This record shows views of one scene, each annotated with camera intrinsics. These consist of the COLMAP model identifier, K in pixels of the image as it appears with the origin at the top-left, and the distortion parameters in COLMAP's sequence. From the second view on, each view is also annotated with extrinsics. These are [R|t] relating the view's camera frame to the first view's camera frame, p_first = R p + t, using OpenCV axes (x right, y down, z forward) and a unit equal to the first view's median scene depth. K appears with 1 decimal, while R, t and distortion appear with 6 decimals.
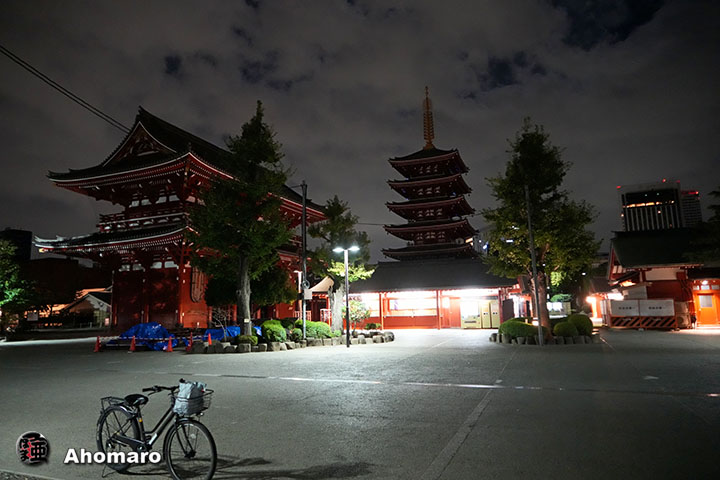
lens RADIAL K [[480.1, 0, 360.0], [0, 480.1, 240.0], [0, 0, 1]] dist [-0.020211, -0.002756]
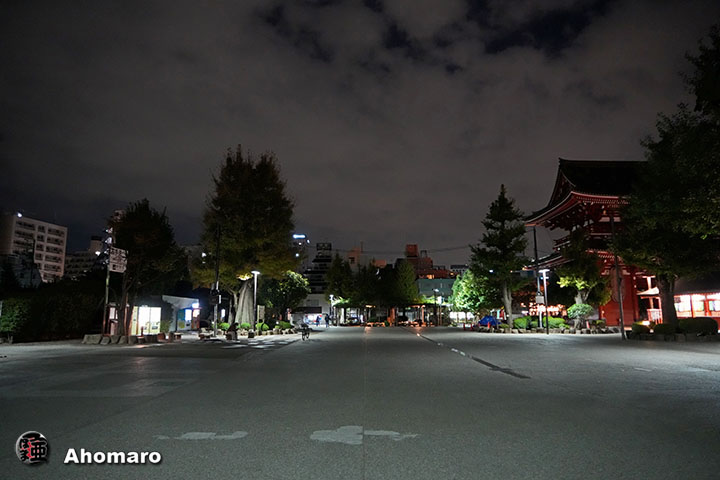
lens RADIAL K [[480.1, 0, 360.0], [0, 480.1, 240.0], [0, 0, 1]] dist [-0.020211, -0.002756]
pose [[0.374027, -0.120268, -0.919587, 0.536959], [0.124932, 0.989052, -0.078539, -0.014419], [0.918965, -0.085510, 0.384957, -0.056870]]
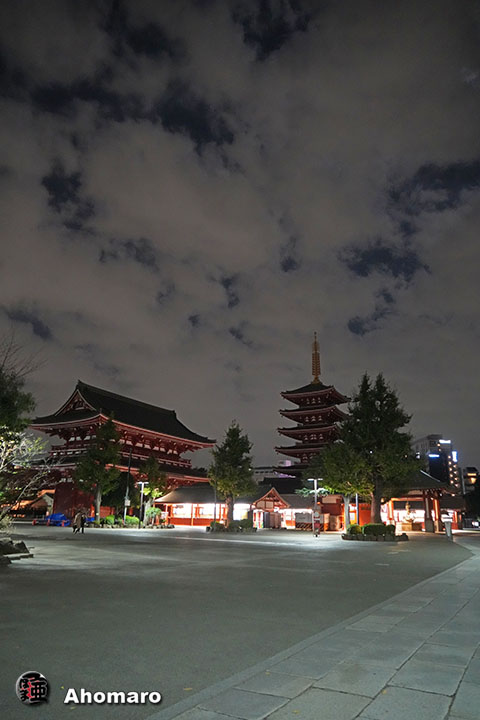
lens RADIAL K [[480.1, 0, 248.6], [0, 480.1, 383.8], [0, 0, 1]] dist [-0.020211, -0.002756]
pose [[0.989332, 0.006780, -0.145521, 0.349229], [-0.024996, 0.992003, -0.123717, -0.077873], [0.143518, 0.126035, 0.981589, -0.516584]]
